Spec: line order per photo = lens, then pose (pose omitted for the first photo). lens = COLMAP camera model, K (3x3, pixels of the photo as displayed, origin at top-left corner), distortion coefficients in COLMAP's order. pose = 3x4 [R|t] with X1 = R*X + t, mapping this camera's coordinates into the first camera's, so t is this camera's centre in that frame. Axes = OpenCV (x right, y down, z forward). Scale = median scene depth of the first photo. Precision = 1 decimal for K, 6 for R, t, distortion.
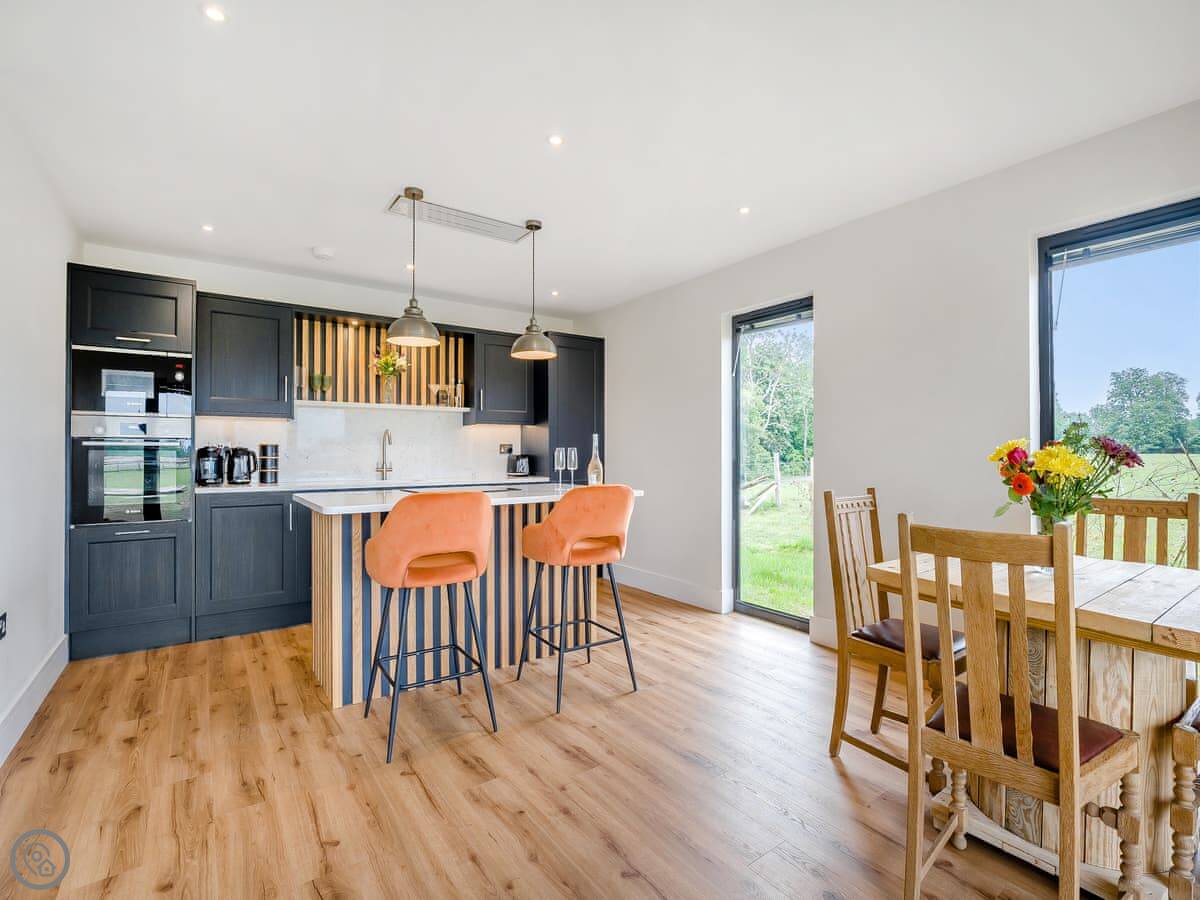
lens RADIAL K [[546.3, 0, 587.3], [0, 546.3, 453.5], [0, 0, 1]] dist [-0.000248, 0.001820]
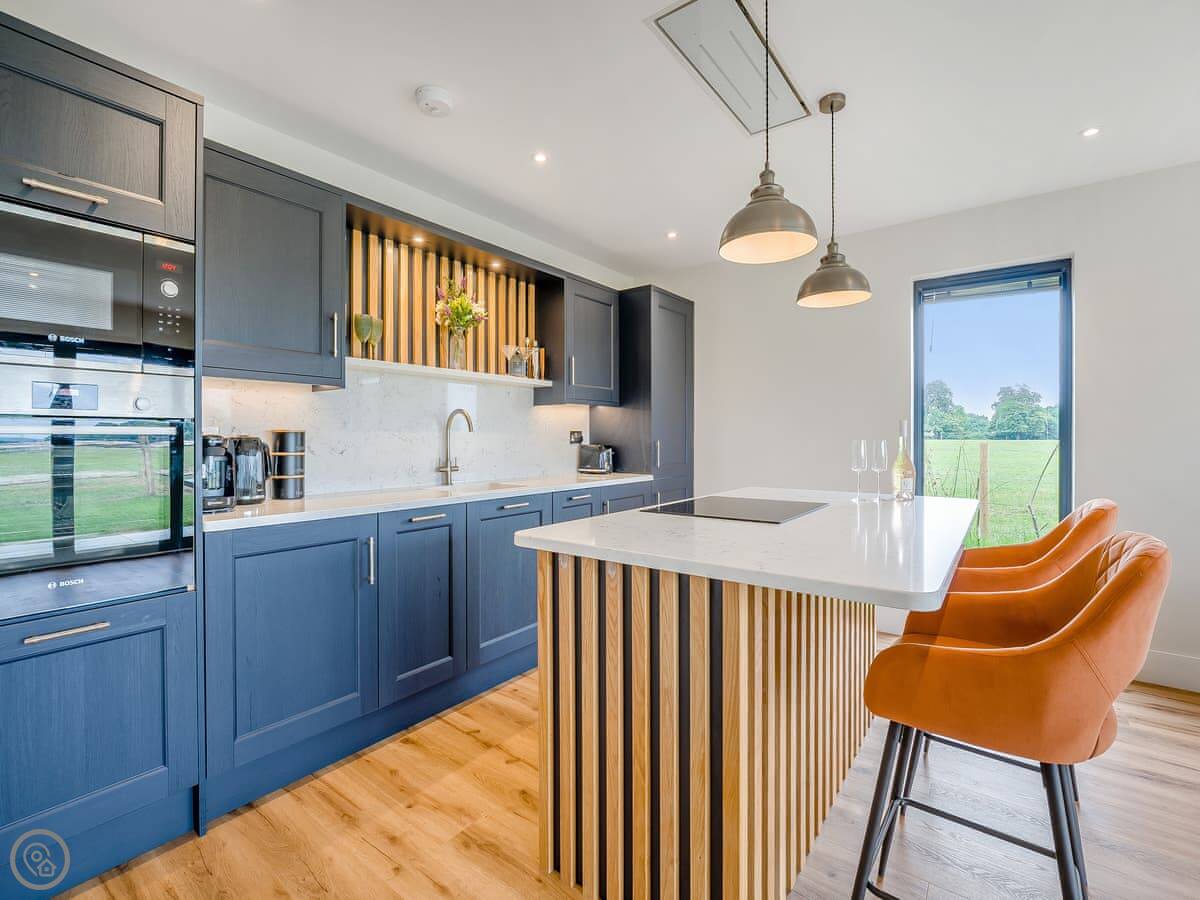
lens RADIAL K [[546.3, 0, 606.4], [0, 546.3, 442.7], [0, 0, 1]] dist [-0.000248, 0.001820]
pose [[0.951603, 0.002024, 0.307323, -0.442533], [-0.005366, 0.999935, 0.010030, -0.011539], [-0.307283, -0.011194, 0.951552, 0.357138]]
